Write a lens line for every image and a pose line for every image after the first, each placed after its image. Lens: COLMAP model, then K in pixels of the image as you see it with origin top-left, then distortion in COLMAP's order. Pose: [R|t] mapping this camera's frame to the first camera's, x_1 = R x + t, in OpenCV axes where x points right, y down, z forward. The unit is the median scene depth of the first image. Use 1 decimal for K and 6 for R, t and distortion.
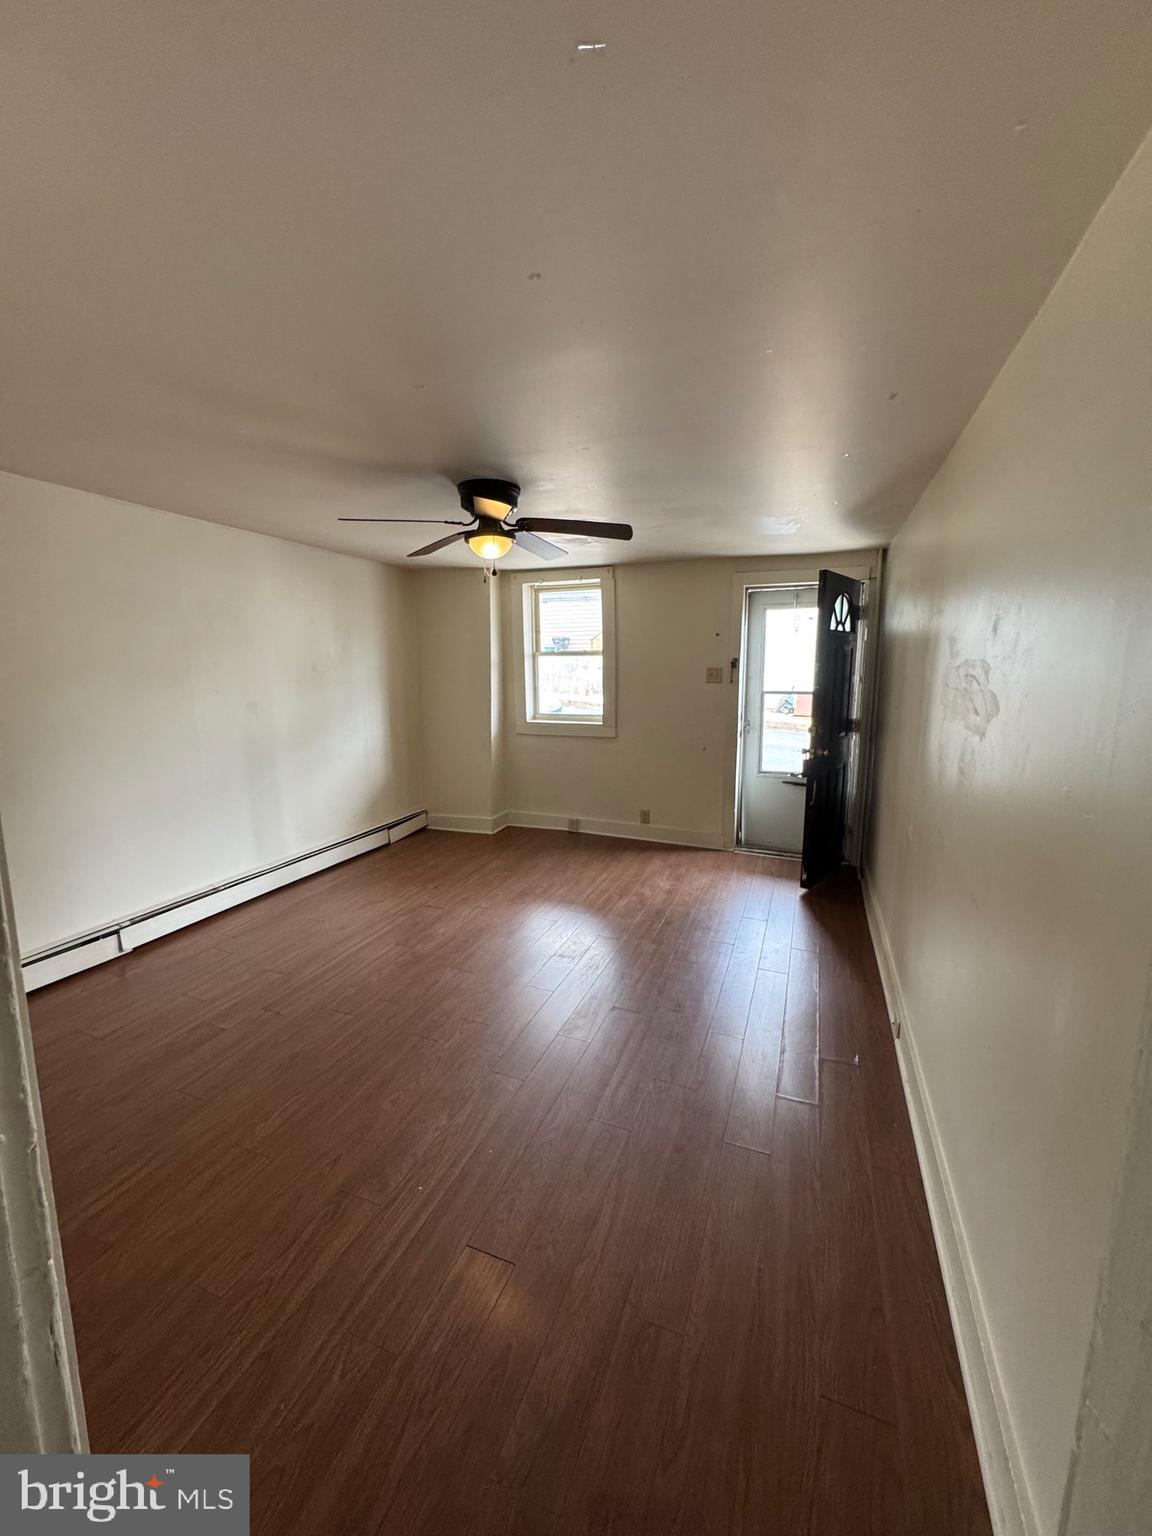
lens RADIAL K [[611.5, 0, 578.7], [0, 611.5, 771.4], [0, 0, 1]] dist [0.000268, 0.000390]
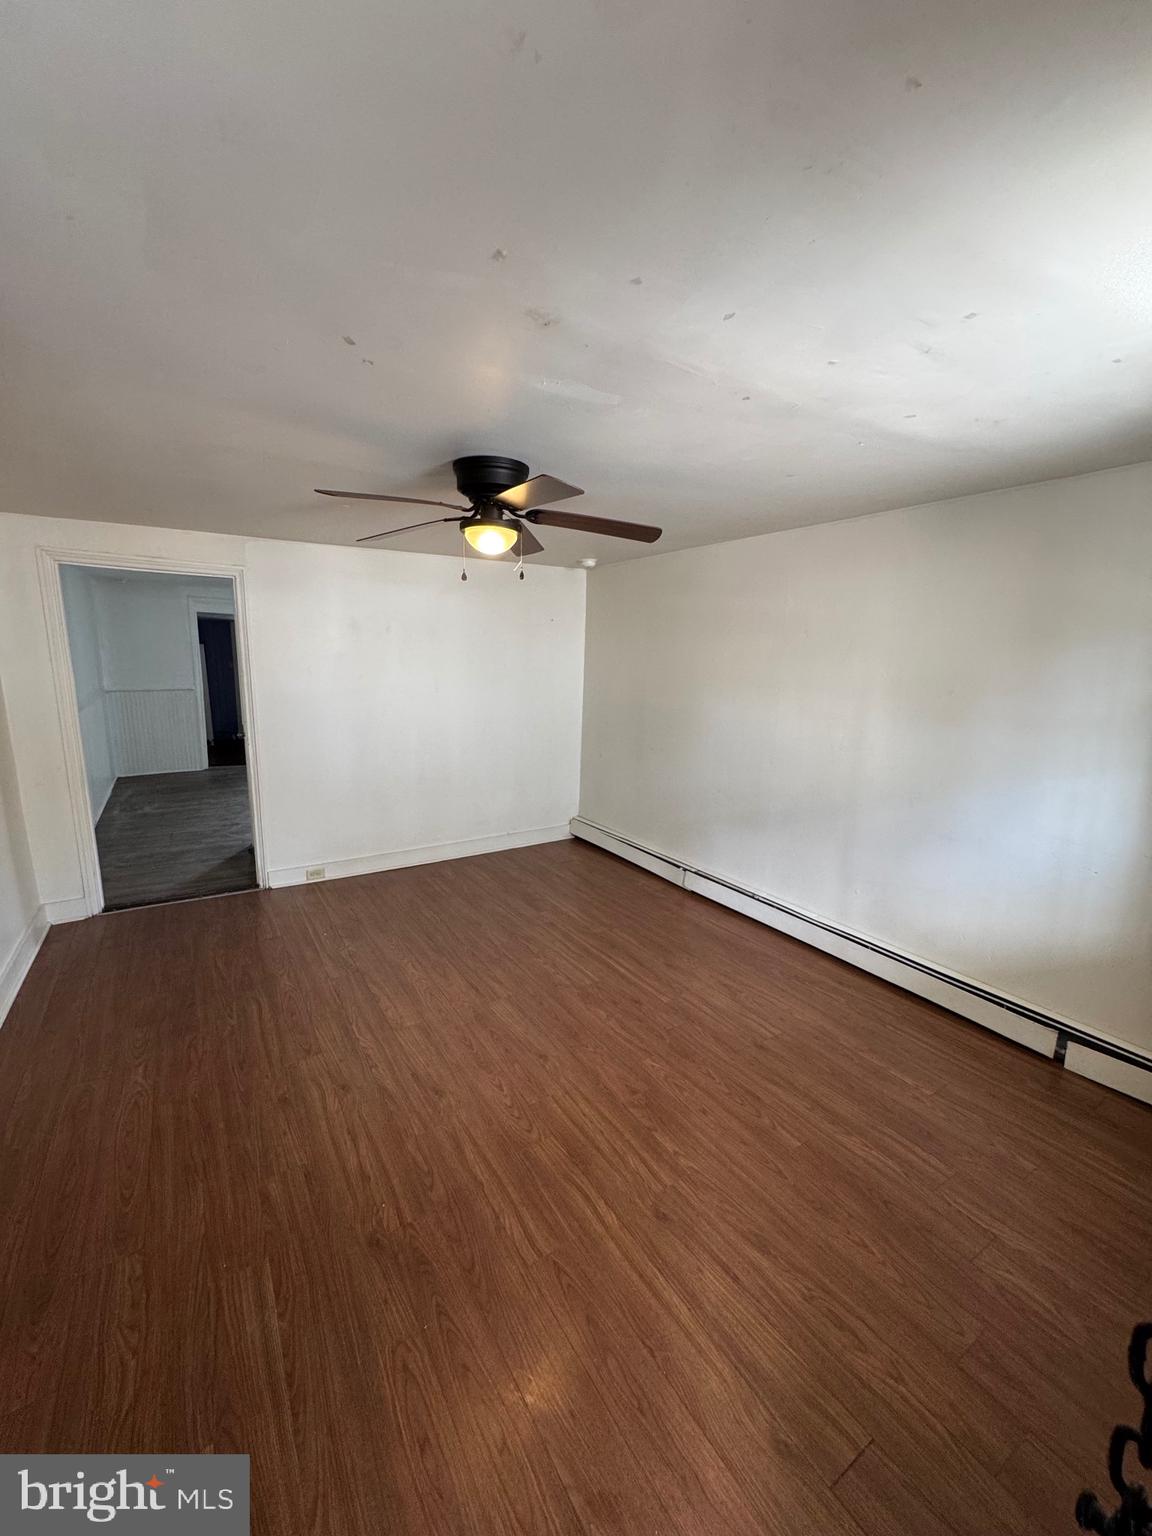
lens RADIAL K [[611.5, 0, 580.4], [0, 611.5, 769.4], [0, 0, 1]] dist [0.000268, 0.000390]
pose [[-0.584717, 0.141615, -0.798781, 0.358204], [-0.156285, 0.946536, 0.282213, -0.243365], [0.796041, 0.289852, -0.531324, 1.210674]]
